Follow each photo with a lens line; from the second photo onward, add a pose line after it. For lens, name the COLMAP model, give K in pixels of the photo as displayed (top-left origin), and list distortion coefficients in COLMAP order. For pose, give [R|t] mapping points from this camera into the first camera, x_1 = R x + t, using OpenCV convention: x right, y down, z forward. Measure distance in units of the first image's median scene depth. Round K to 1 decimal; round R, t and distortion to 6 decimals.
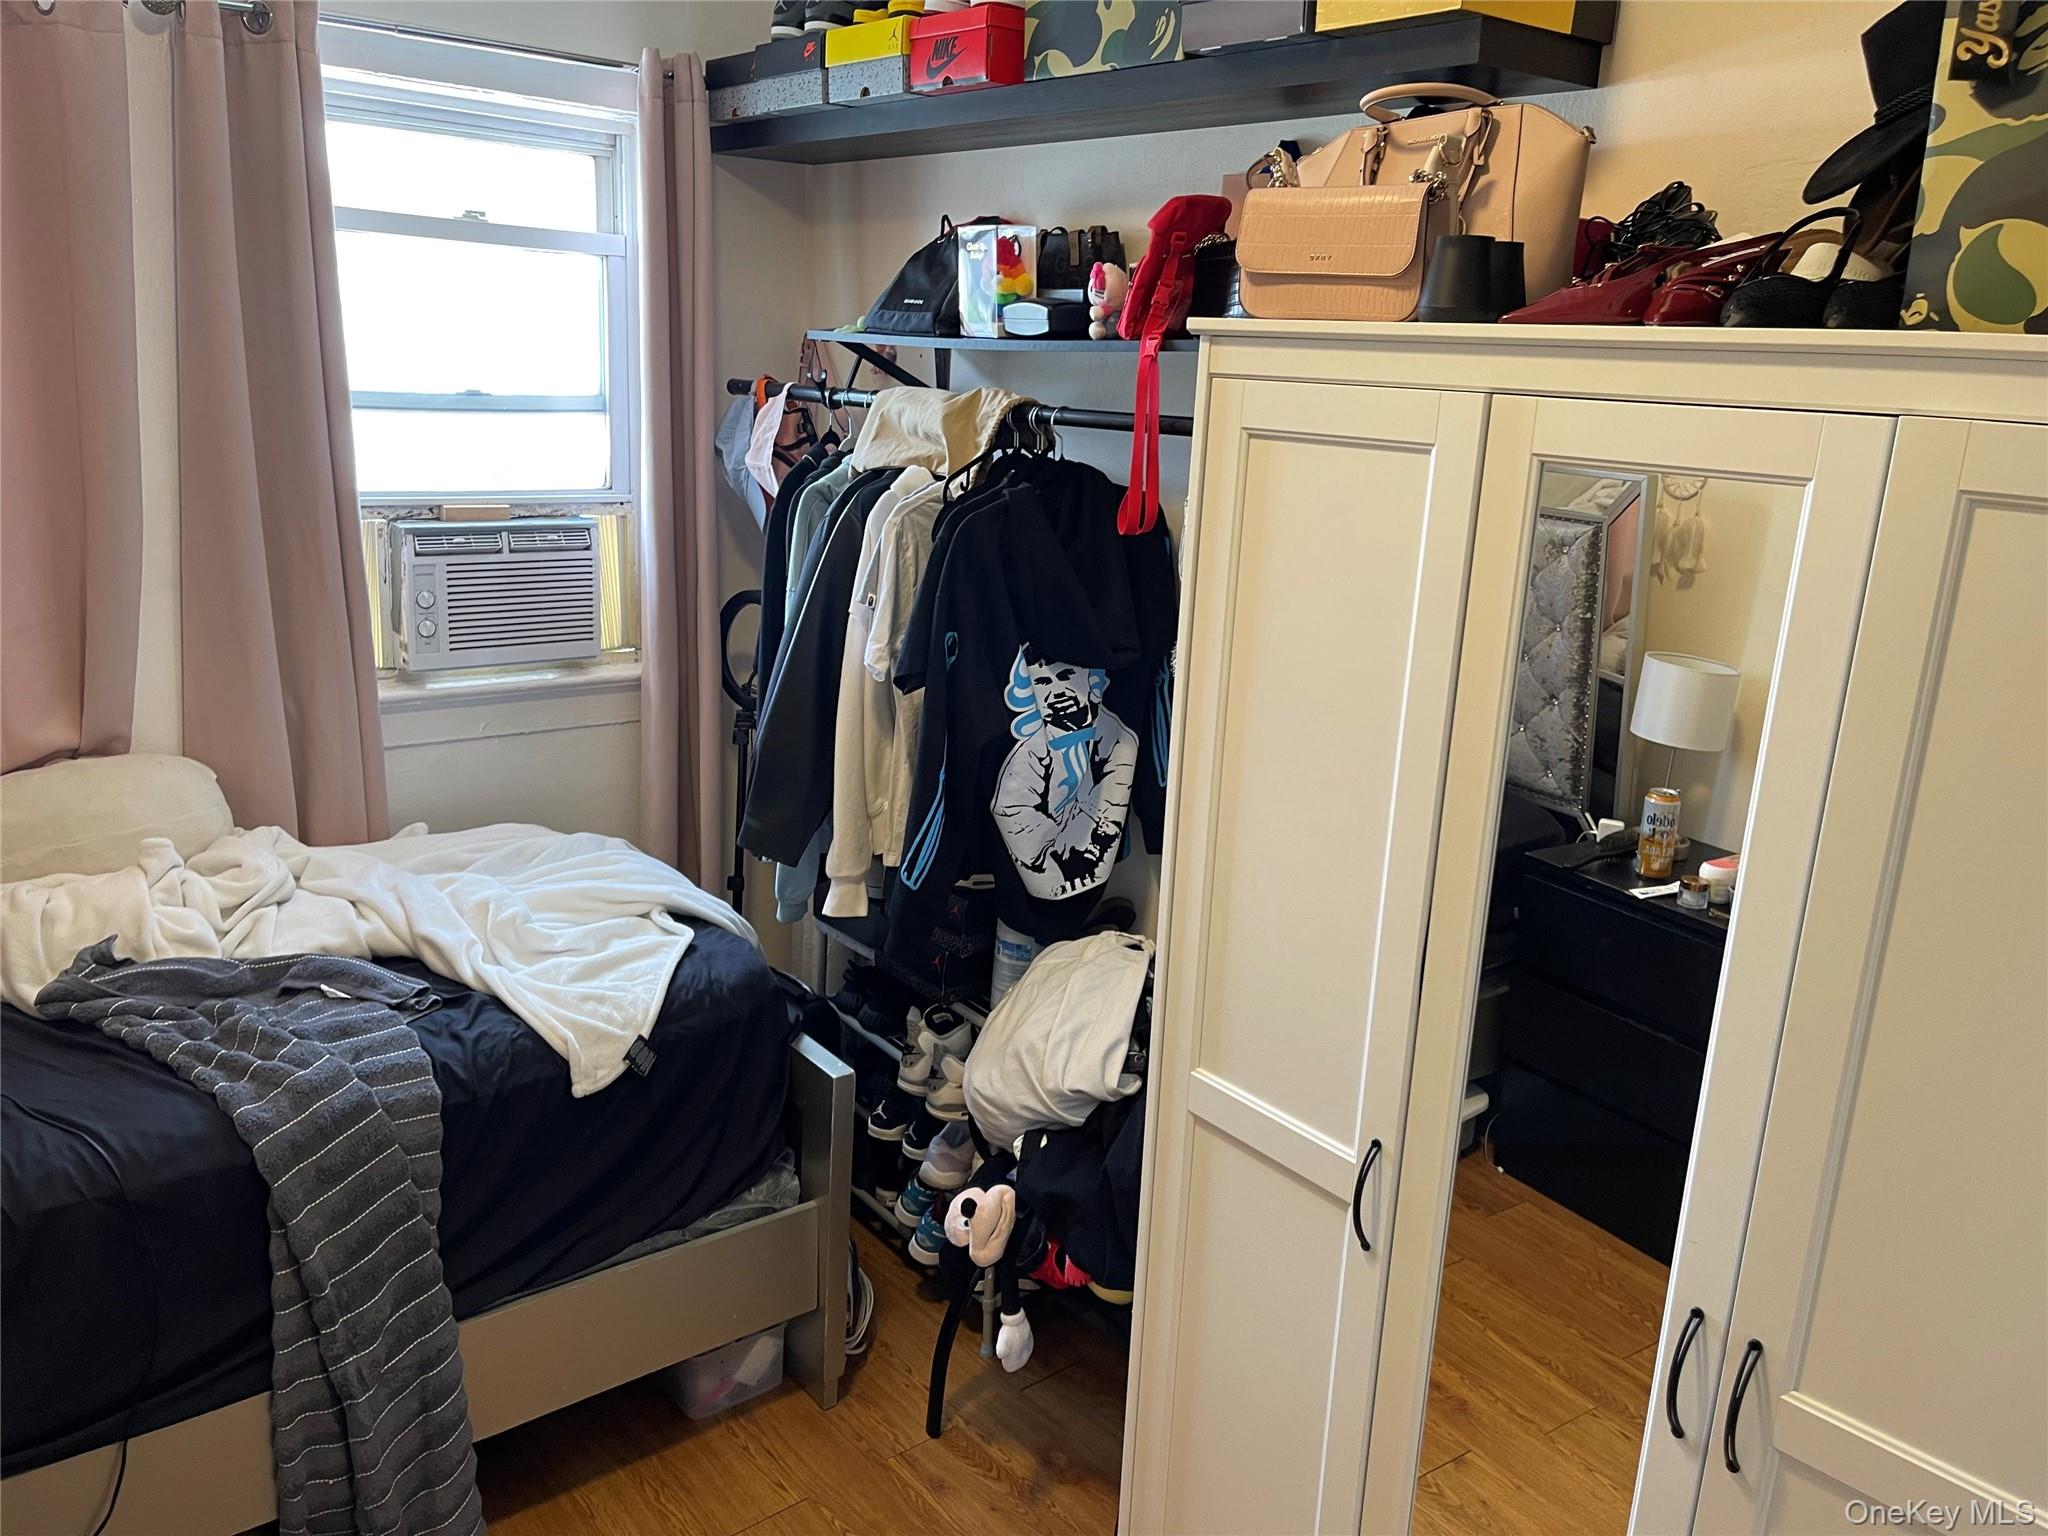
lens RADIAL K [[1531.1, 0, 1023.5], [0, 1531.1, 778.1], [0, 0, 1]] dist [0.030501, -0.056806]
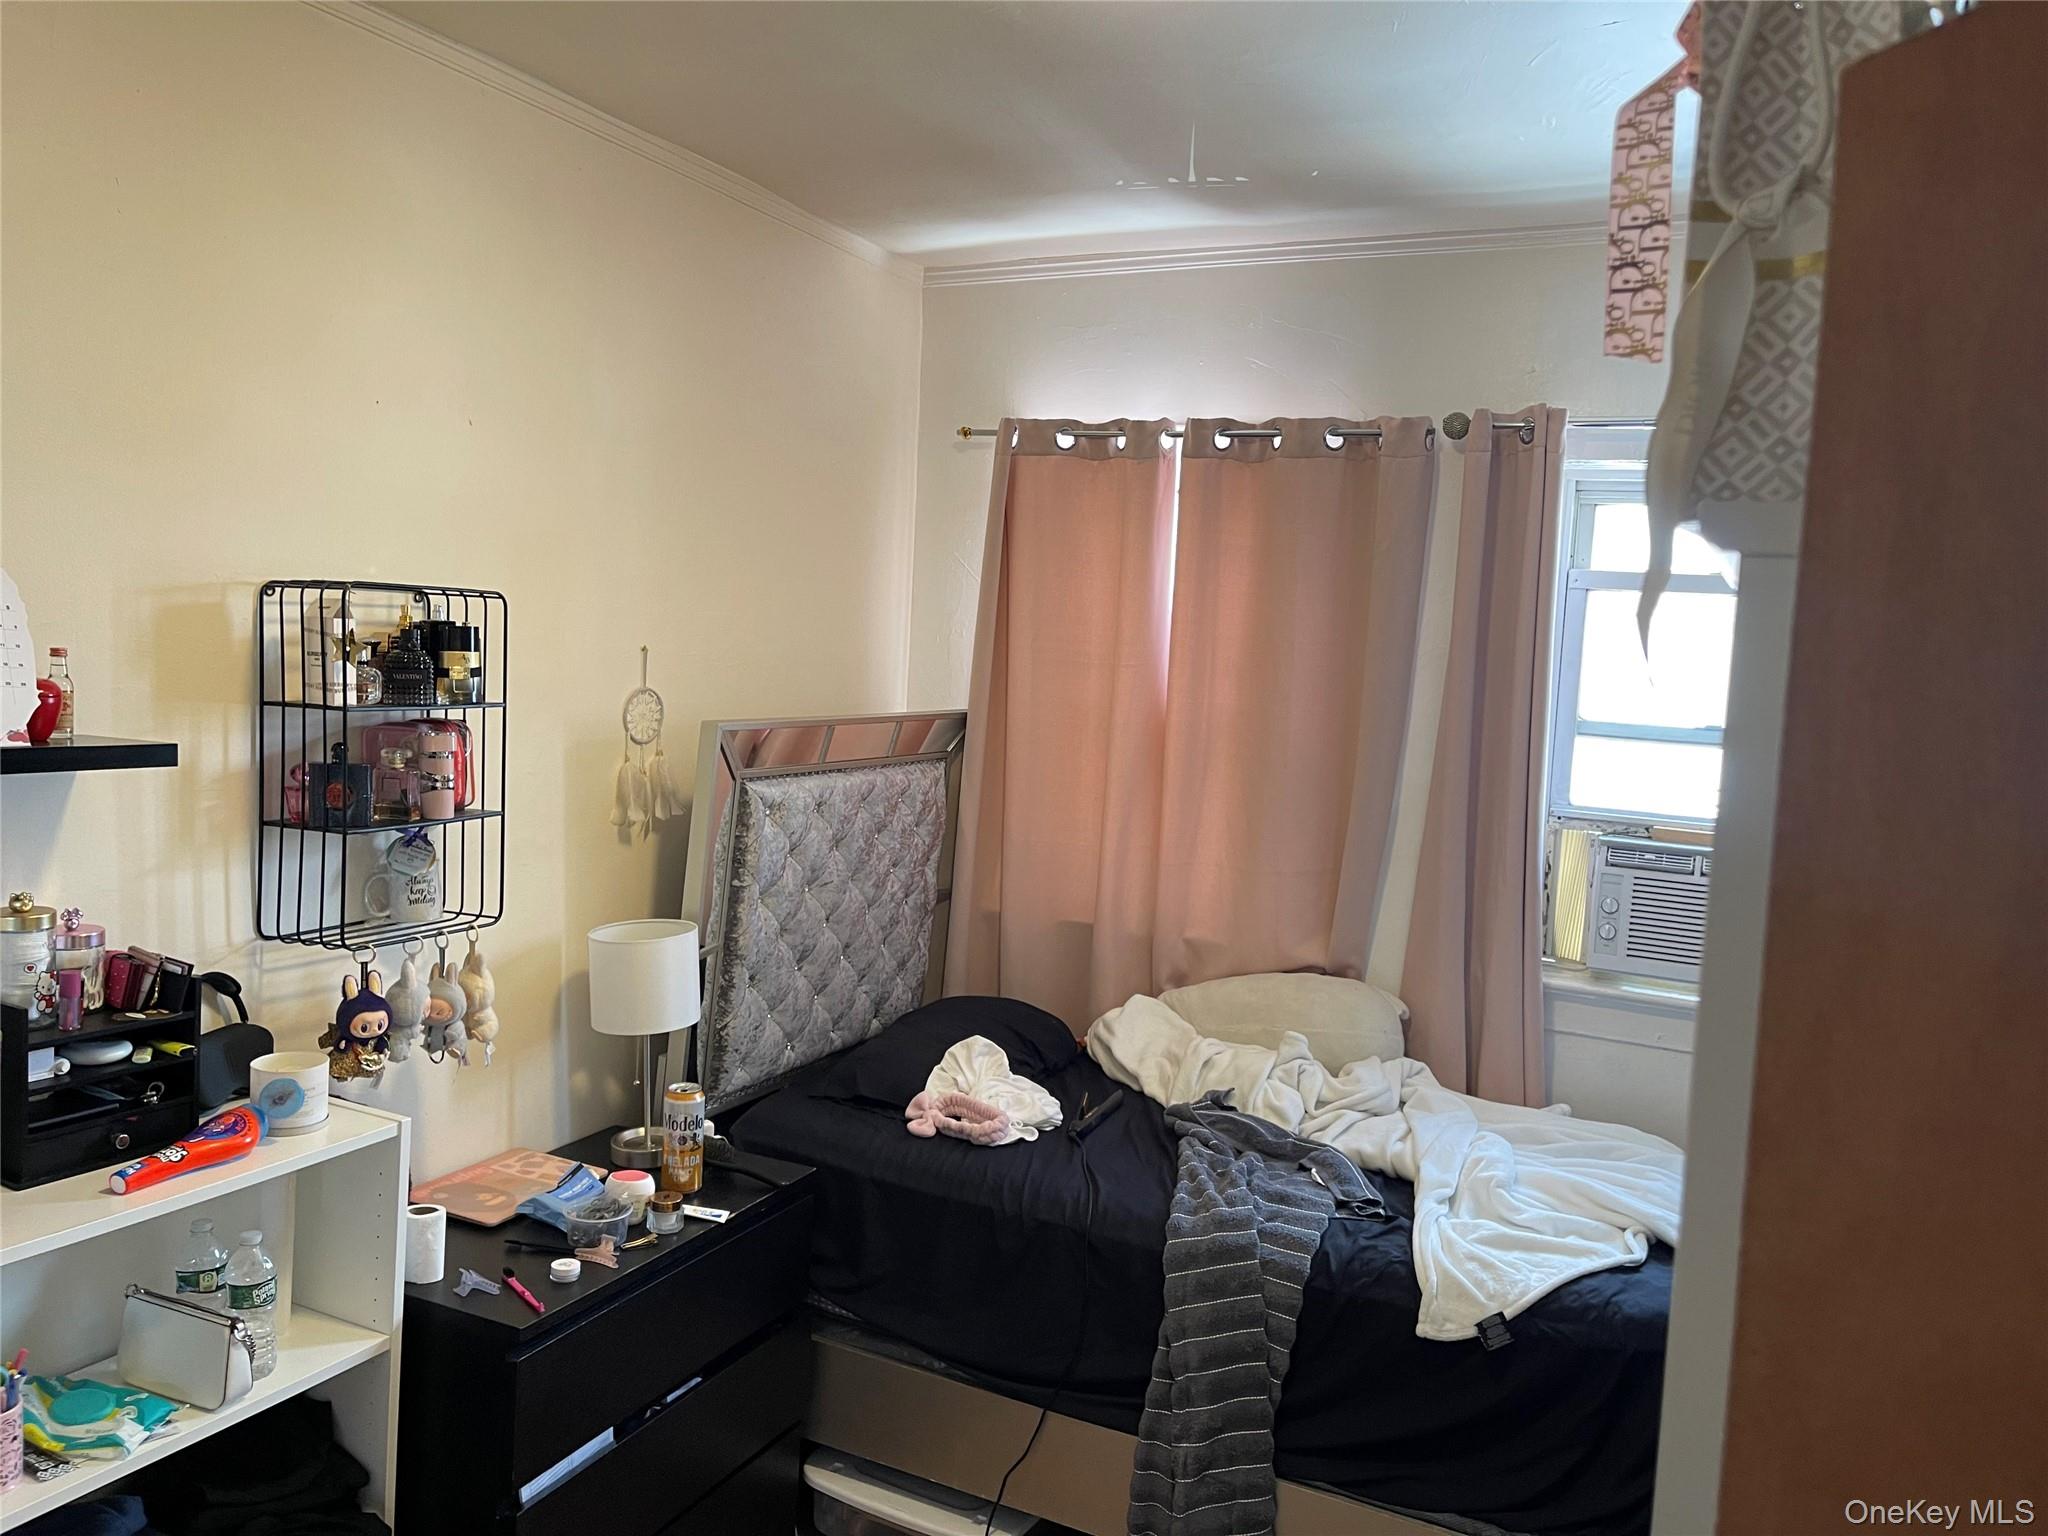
lens RADIAL K [[1531.1, 0, 1020.5], [0, 1531.1, 756.6], [0, 0, 1]] dist [0.030501, -0.056806]
pose [[0.415112, 0.045748, -0.908619, 0.541440], [-0.272548, 0.959118, -0.076226, -0.024320], [0.867986, 0.279285, 0.410610, 0.188440]]
